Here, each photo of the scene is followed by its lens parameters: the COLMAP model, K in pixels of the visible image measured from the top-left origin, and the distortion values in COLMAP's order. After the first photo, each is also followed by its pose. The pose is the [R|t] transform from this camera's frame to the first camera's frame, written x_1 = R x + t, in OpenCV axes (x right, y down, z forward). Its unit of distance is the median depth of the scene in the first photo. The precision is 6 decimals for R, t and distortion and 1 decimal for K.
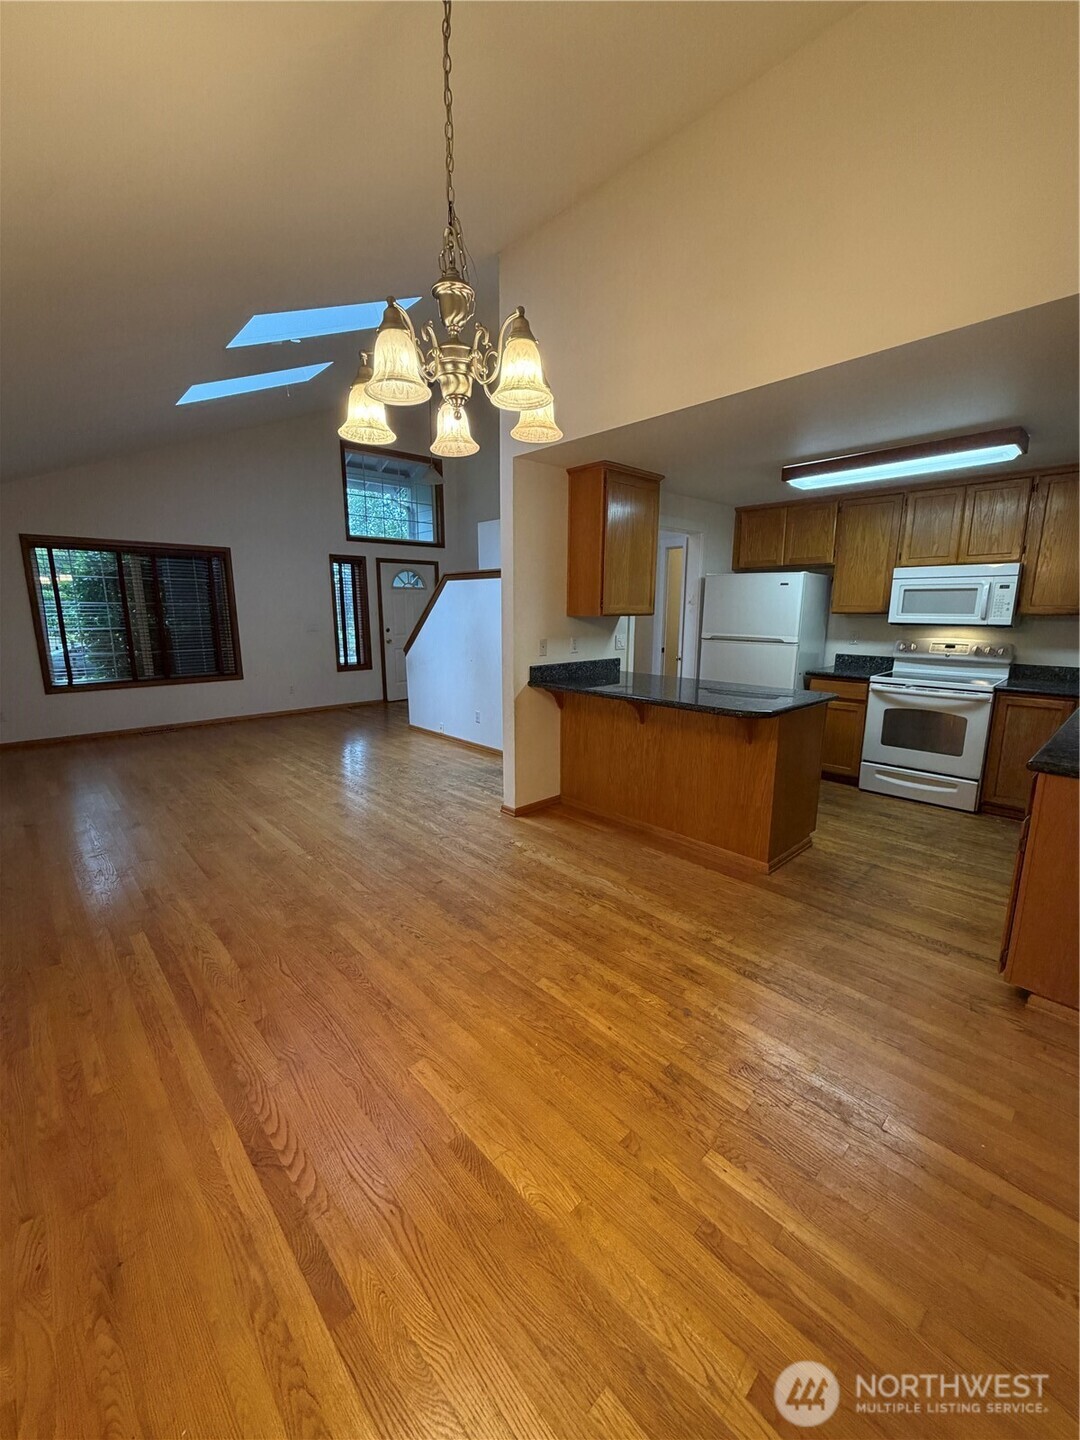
lens RADIAL K [[573.2, 0, 542.4], [0, 573.2, 717.8], [0, 0, 1]] dist [0.000111, 0.000225]
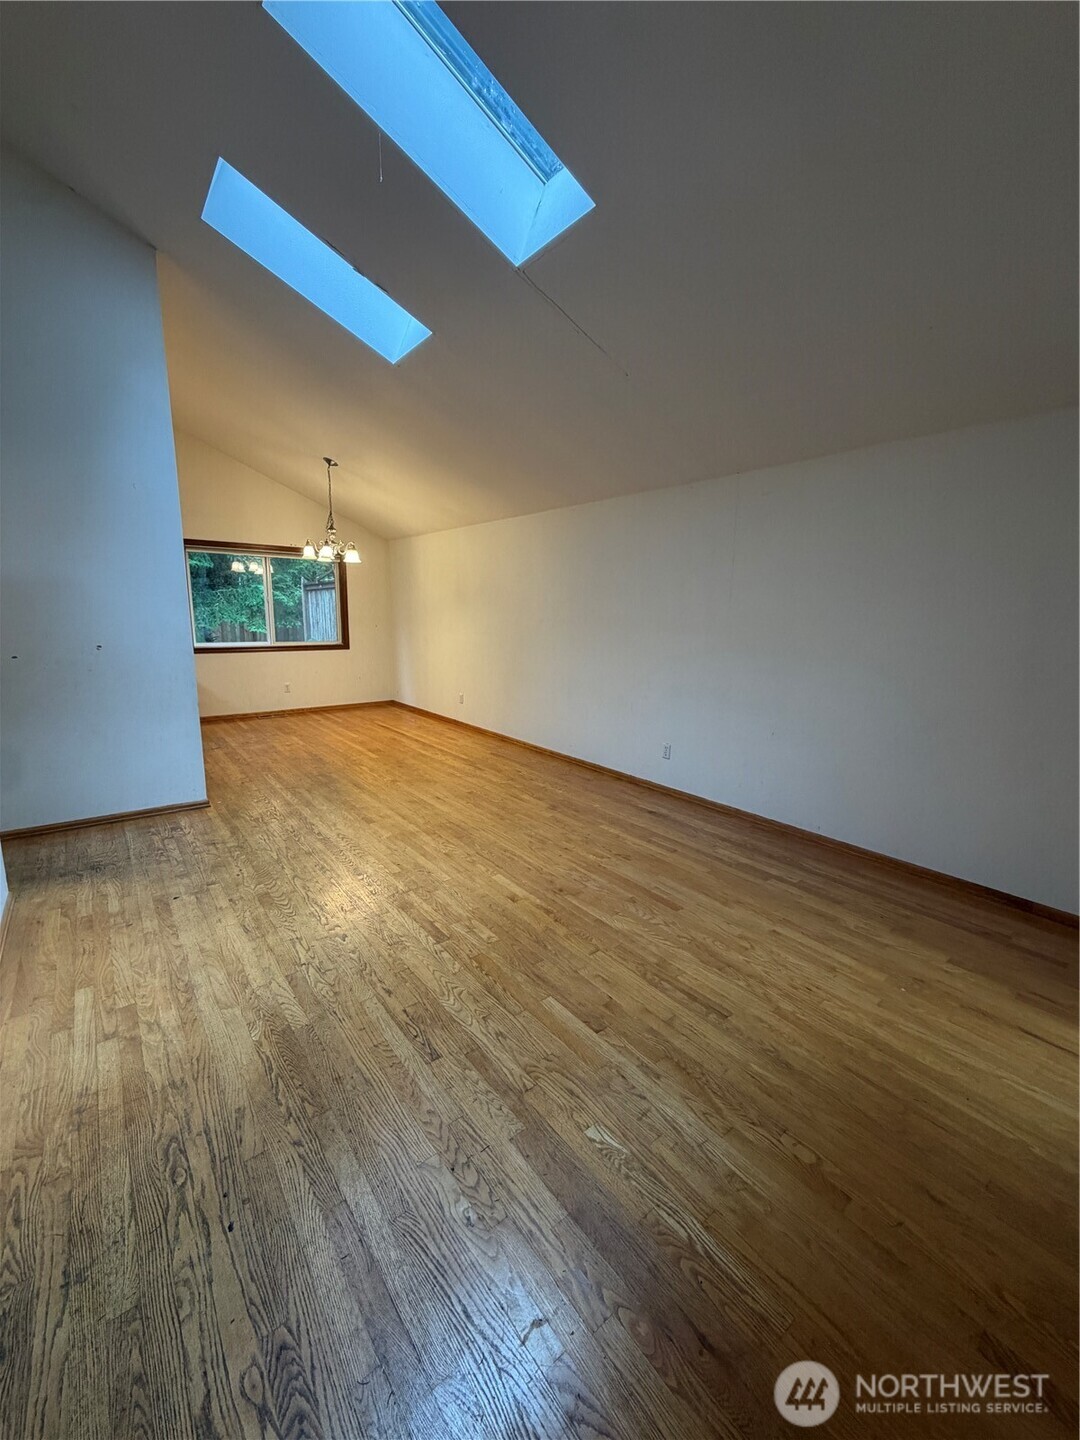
lens RADIAL K [[573.2, 0, 541.2], [0, 573.2, 721.2], [0, 0, 1]] dist [0.000111, 0.000225]
pose [[-0.995859, -0.034898, 0.083948, -0.731545], [-0.000997, 0.927525, 0.373759, -0.350434], [-0.090908, 0.372128, -0.923719, 1.835384]]
